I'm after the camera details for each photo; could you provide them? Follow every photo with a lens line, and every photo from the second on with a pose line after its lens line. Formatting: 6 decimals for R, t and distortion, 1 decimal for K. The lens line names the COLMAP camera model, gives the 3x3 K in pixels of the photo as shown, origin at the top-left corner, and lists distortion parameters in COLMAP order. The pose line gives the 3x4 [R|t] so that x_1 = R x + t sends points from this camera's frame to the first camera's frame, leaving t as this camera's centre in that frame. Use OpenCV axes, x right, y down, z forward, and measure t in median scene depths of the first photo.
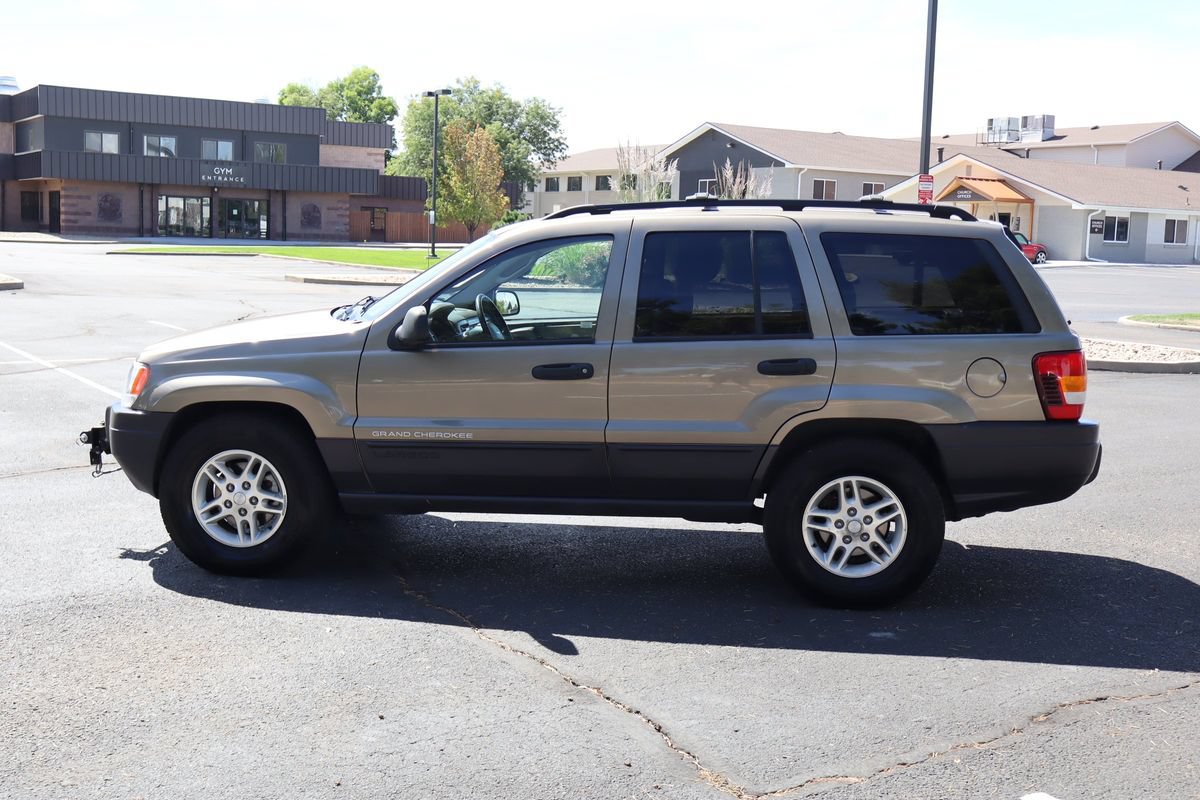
lens RADIAL K [[1366.4, 0, 600.0], [0, 1366.4, 400.0], [0, 0, 1]] dist [0.006805, 0.002293]
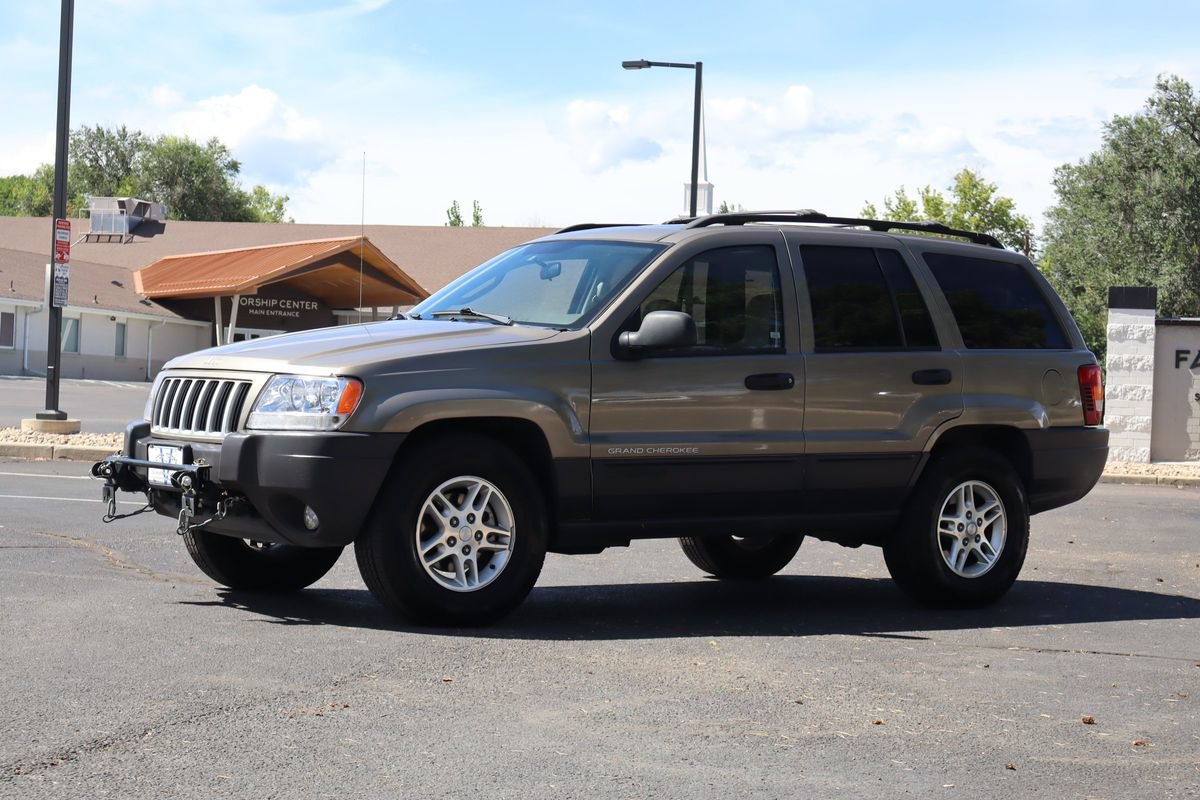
lens RADIAL K [[2182.0, 0, 600.0], [0, 2182.0, 400.0], [0, 0, 1]] dist [0.008368, 0.087495]
pose [[0.740567, 0.000783, 0.671982, -1.114348], [0.062115, 0.995638, -0.069615, 0.089050], [-0.669105, 0.093295, 0.737289, -0.061792]]
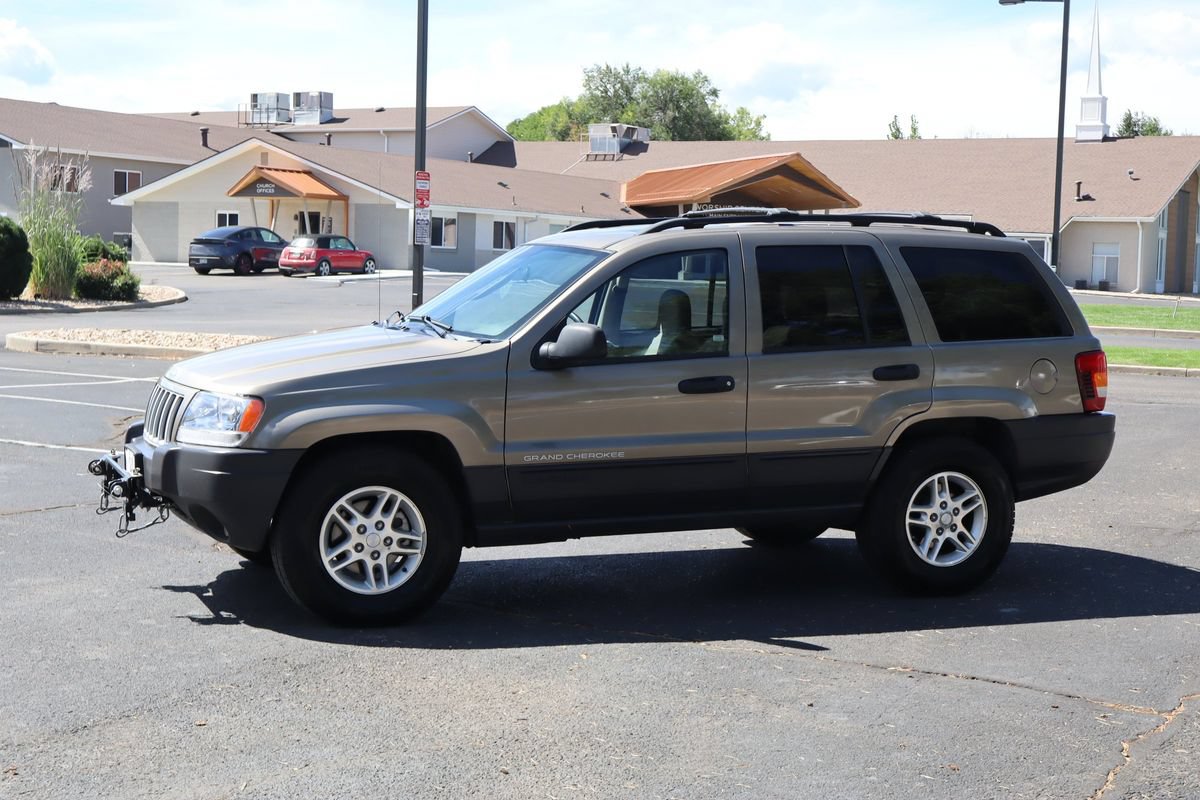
lens RADIAL K [[1773.7, 0, 600.0], [0, 1773.7, 400.0], [0, 0, 1]] dist [-0.002401, -0.030732]
pose [[0.880796, -0.039830, 0.471819, -0.682156], [0.053261, 0.998466, -0.015139, 0.005325], [-0.470492, 0.038464, 0.881566, -0.106393]]
